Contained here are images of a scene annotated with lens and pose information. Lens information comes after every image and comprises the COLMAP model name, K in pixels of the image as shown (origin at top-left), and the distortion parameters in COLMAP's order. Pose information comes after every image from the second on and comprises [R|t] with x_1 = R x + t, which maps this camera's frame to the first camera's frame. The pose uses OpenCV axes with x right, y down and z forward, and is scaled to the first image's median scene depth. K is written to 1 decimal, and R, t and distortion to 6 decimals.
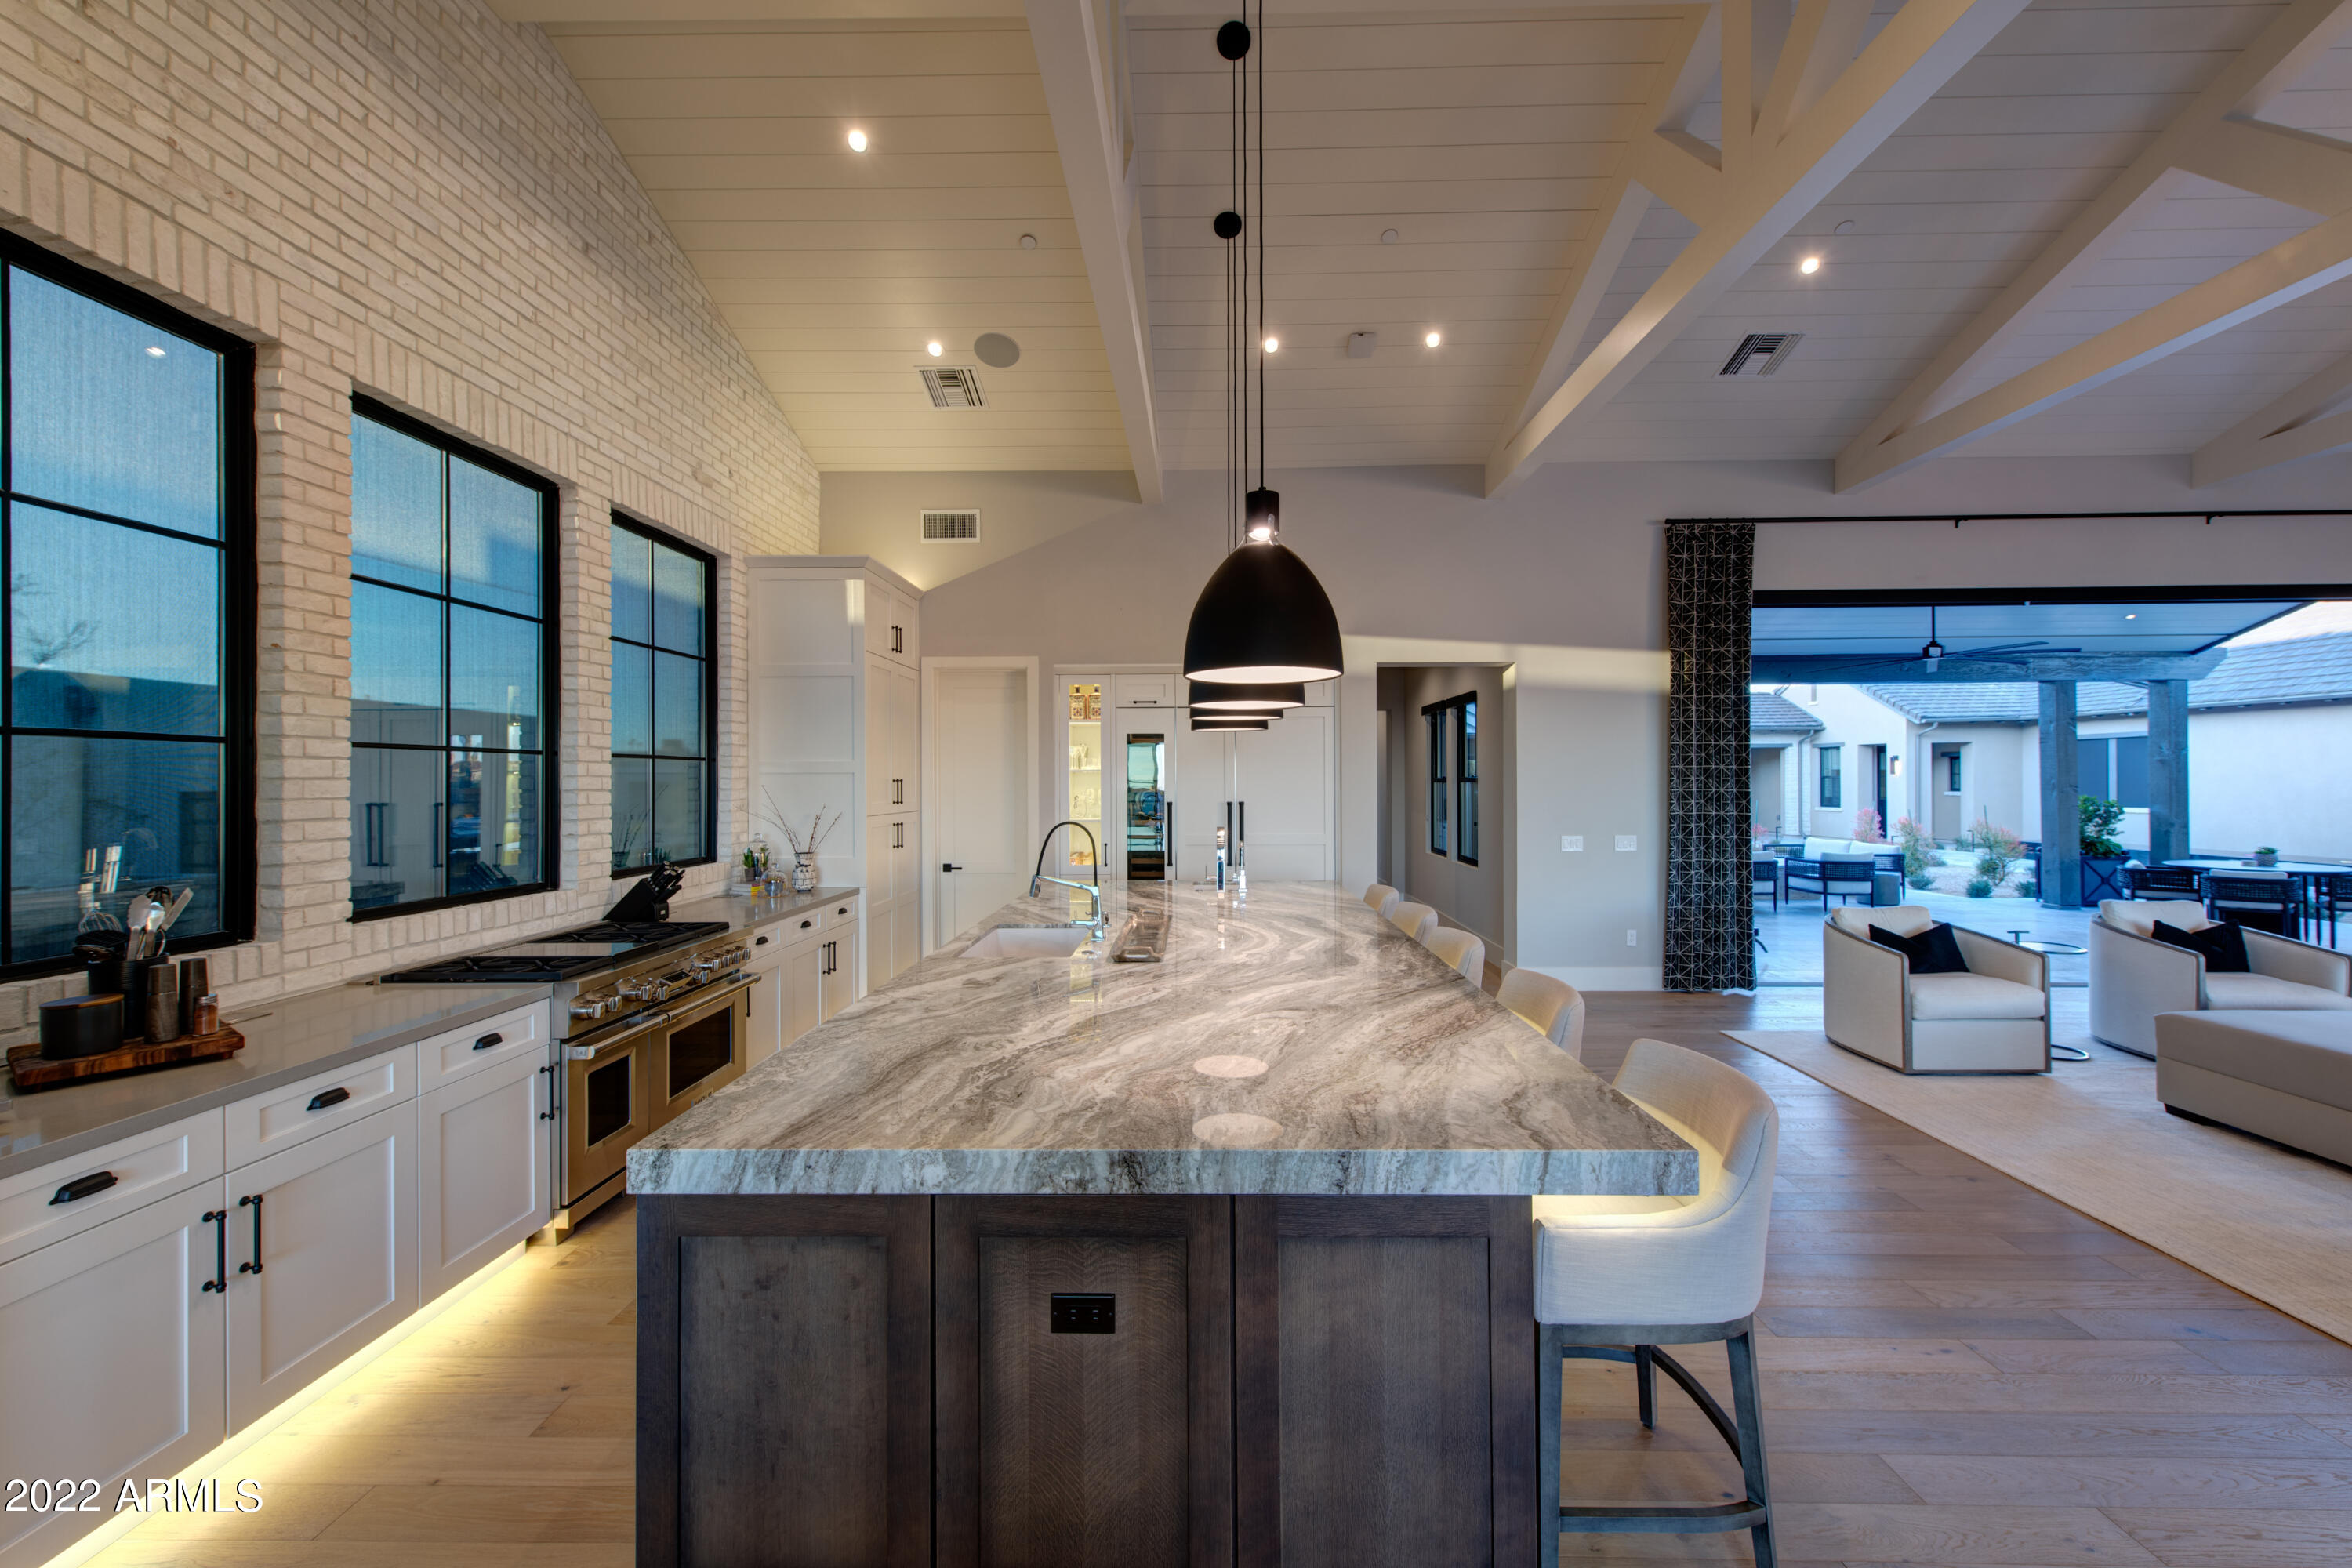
lens RADIAL K [[912.3, 0, 1182.3], [0, 912.3, 779.1], [0, 0, 1]] dist [0.003179, -0.000027]
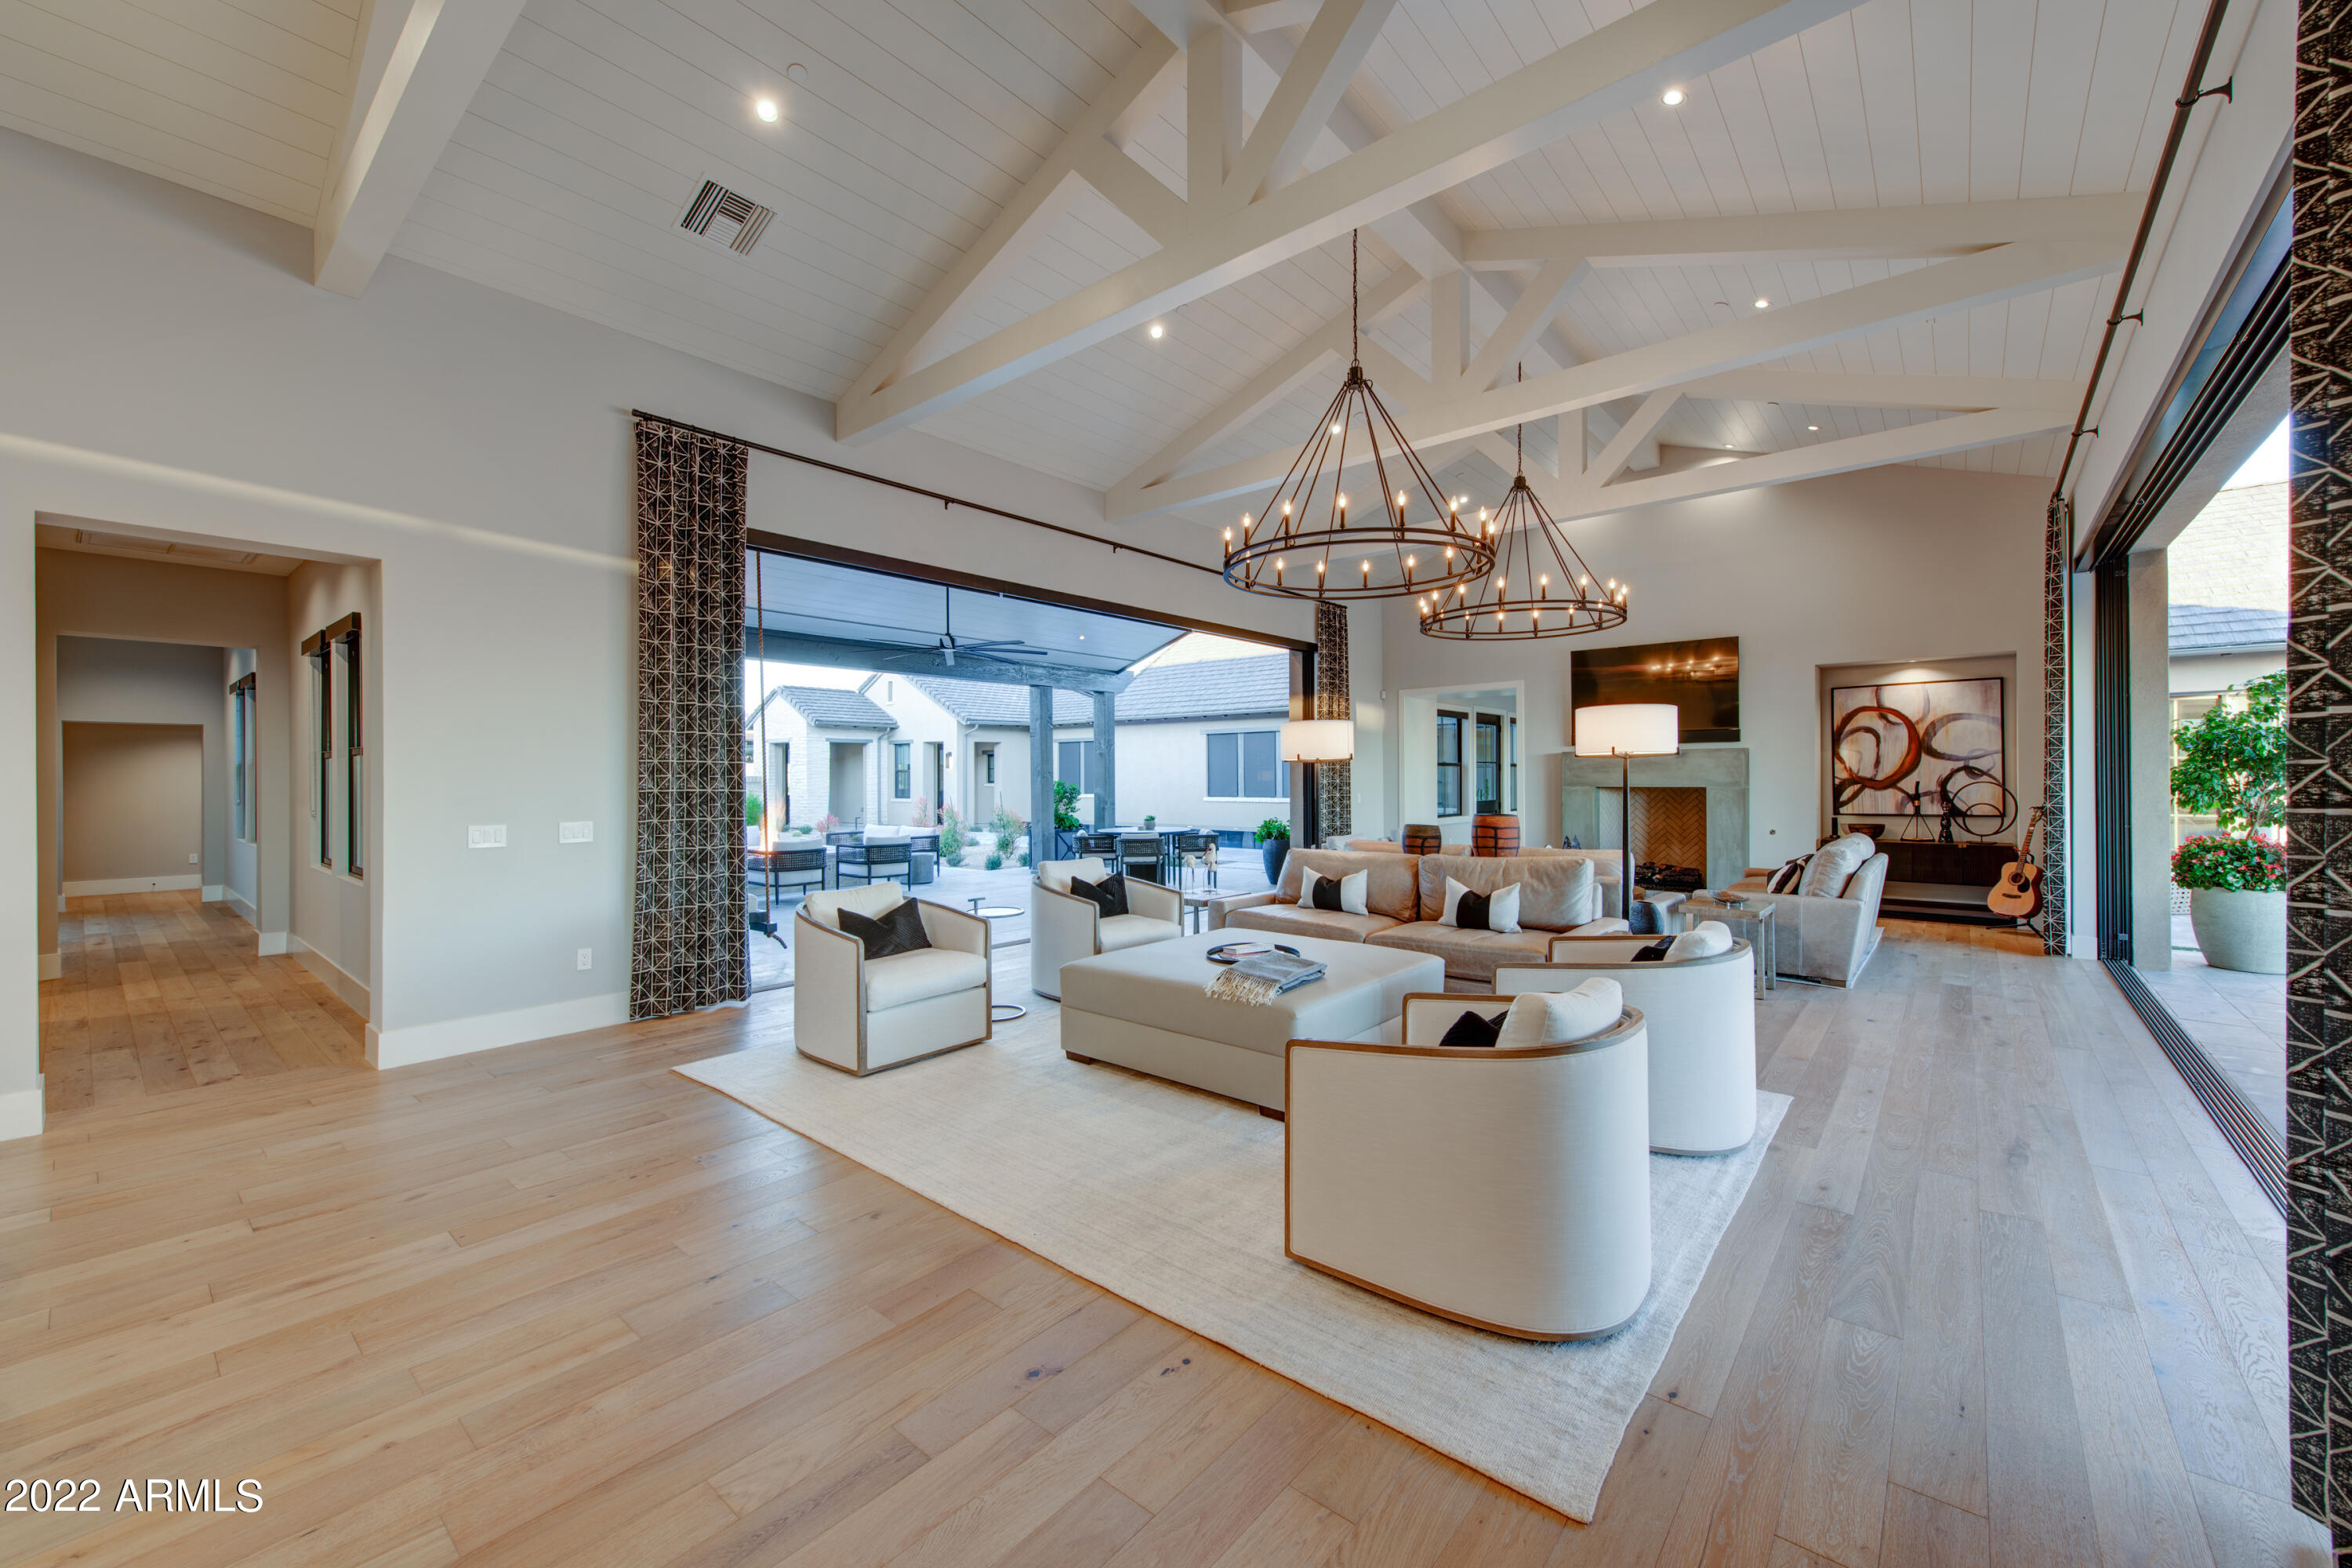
lens RADIAL K [[920.8, 0, 1188.1], [0, 920.8, 782.9], [0, 0, 1]] dist [0.017177, -0.000022]
pose [[0.624071, -0.003222, 0.781361, 0.244667], [0.000130, 0.999992, 0.004019, 0.031969], [-0.781368, -0.002407, 0.624066, 0.169332]]
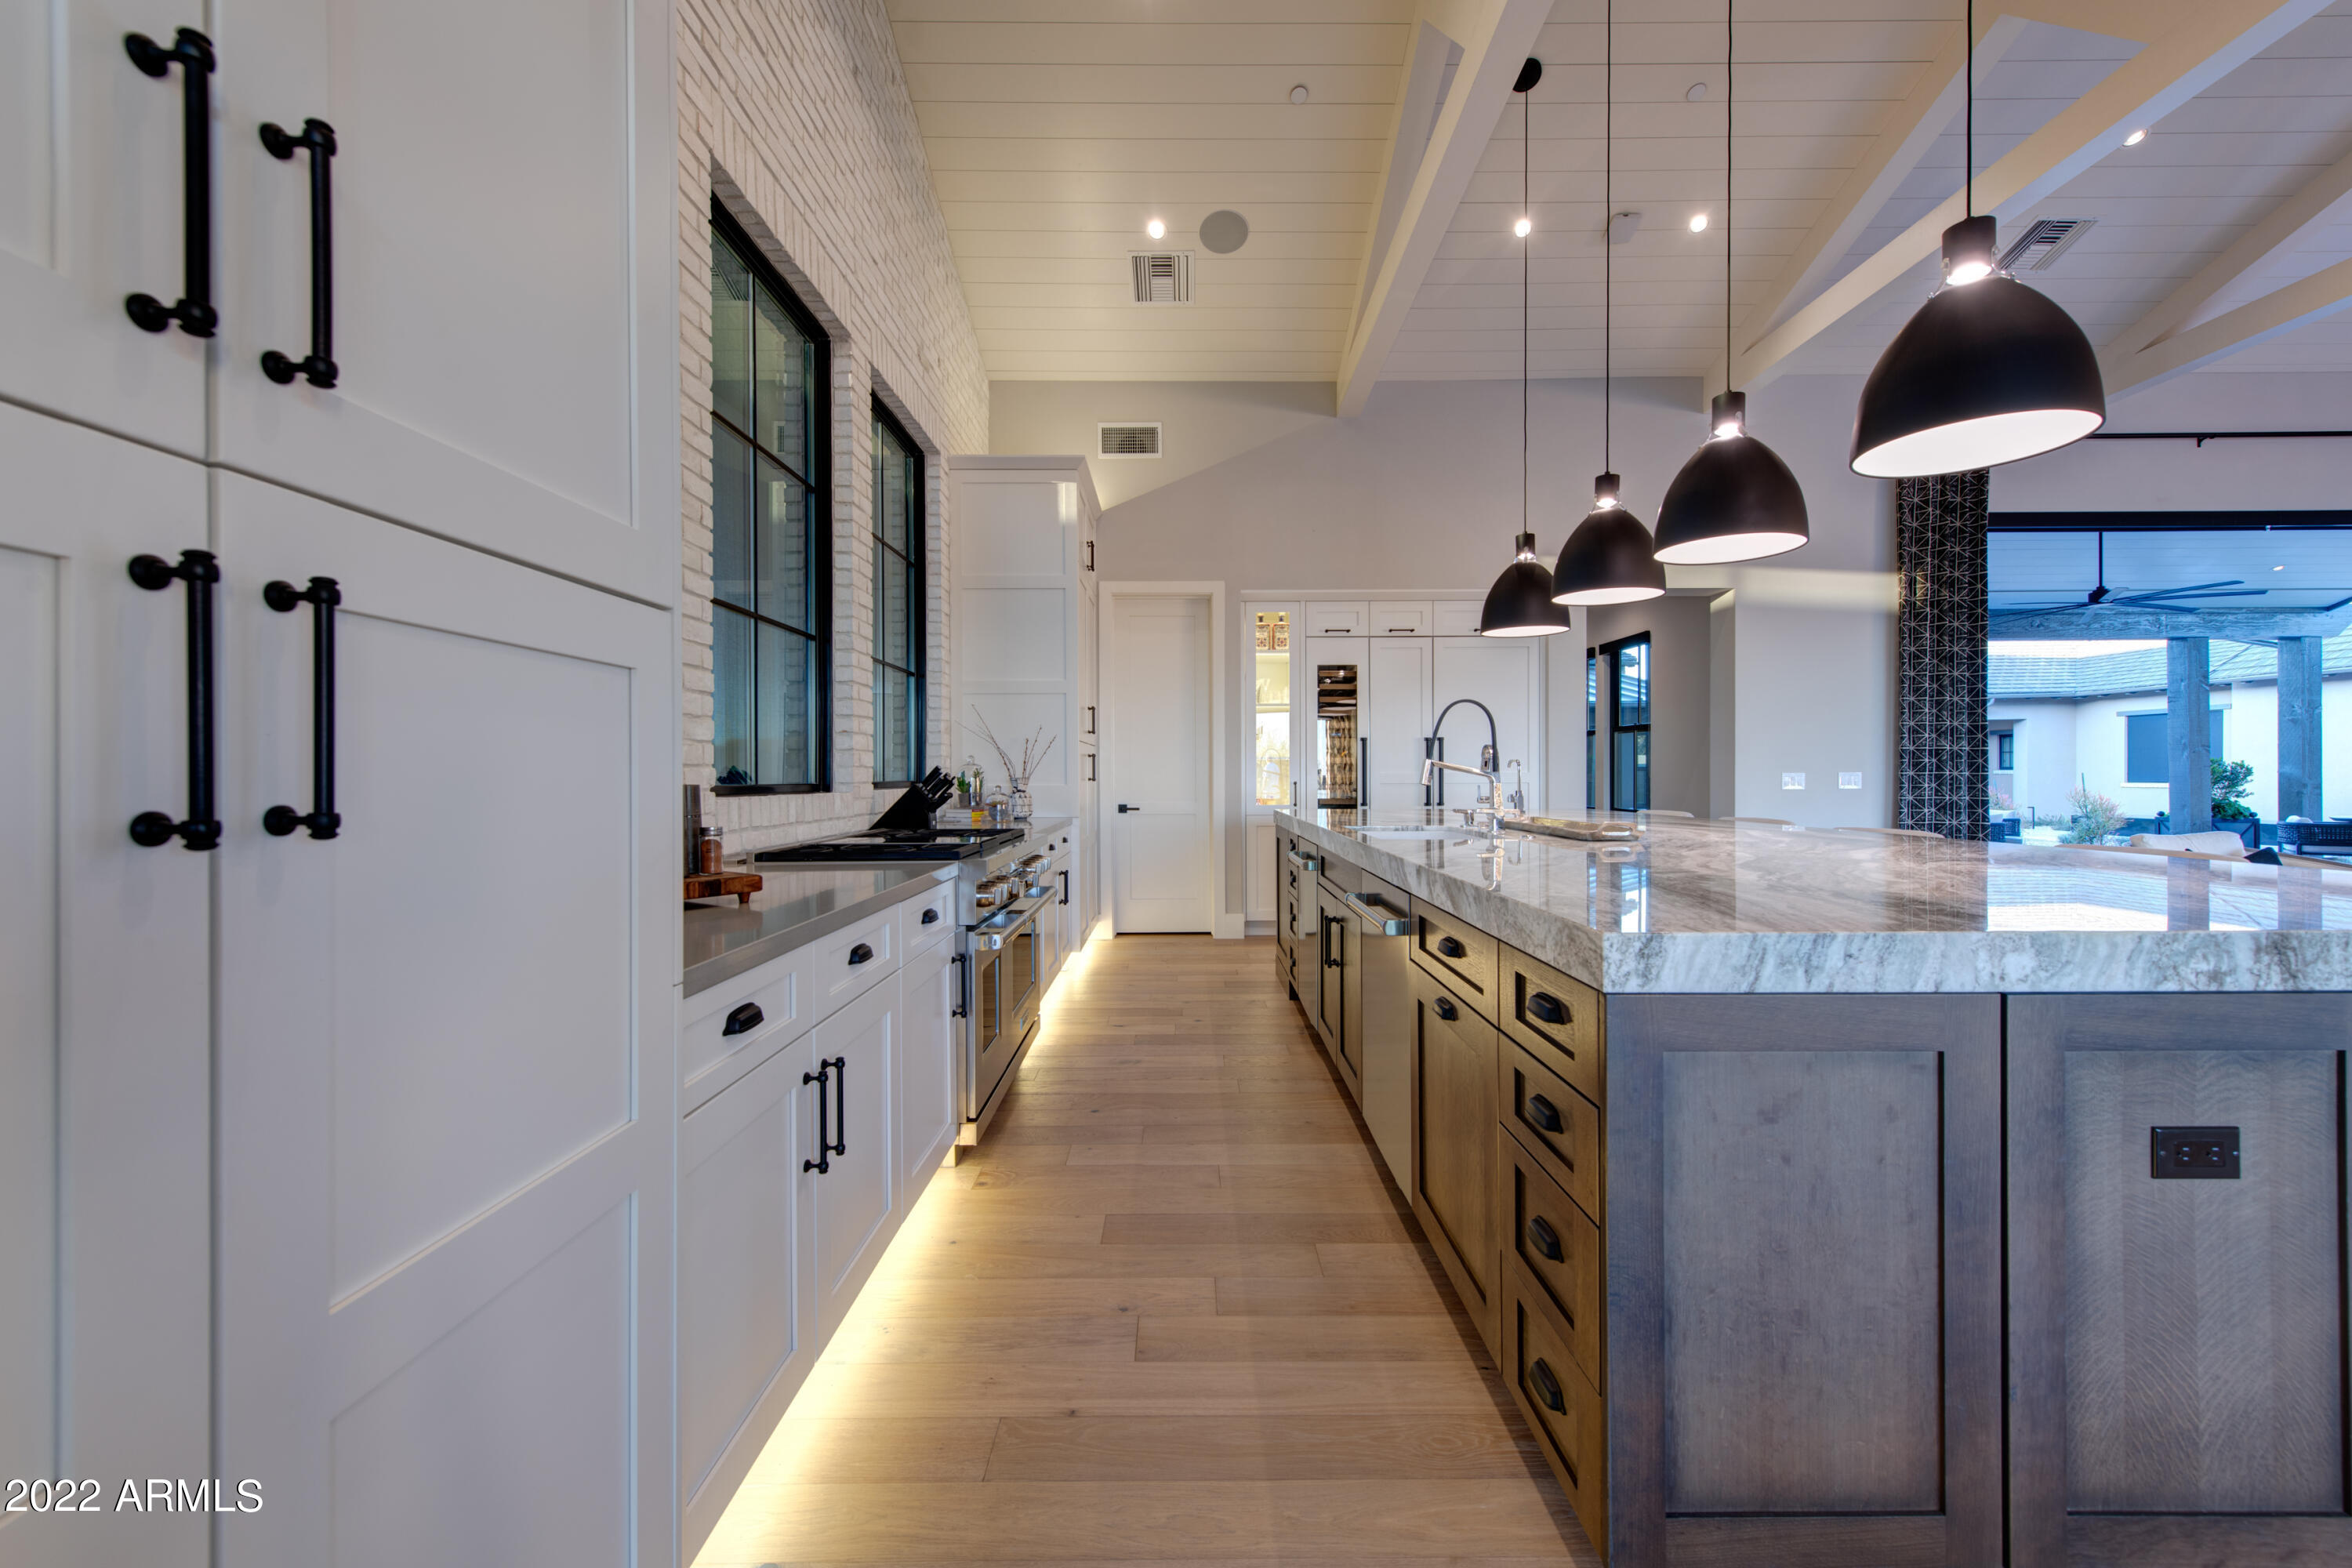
lens RADIAL K [[919.4, 0, 1176.0], [0, 919.4, 784.0], [0, 0, 1]] dist [0.002128, -0.000728]
pose [[0.999895, 0.000322, 0.014485, -0.263843], [-0.000465, 0.999951, 0.009890, 0.075851], [-0.014481, -0.009896, 0.999846, 0.071523]]
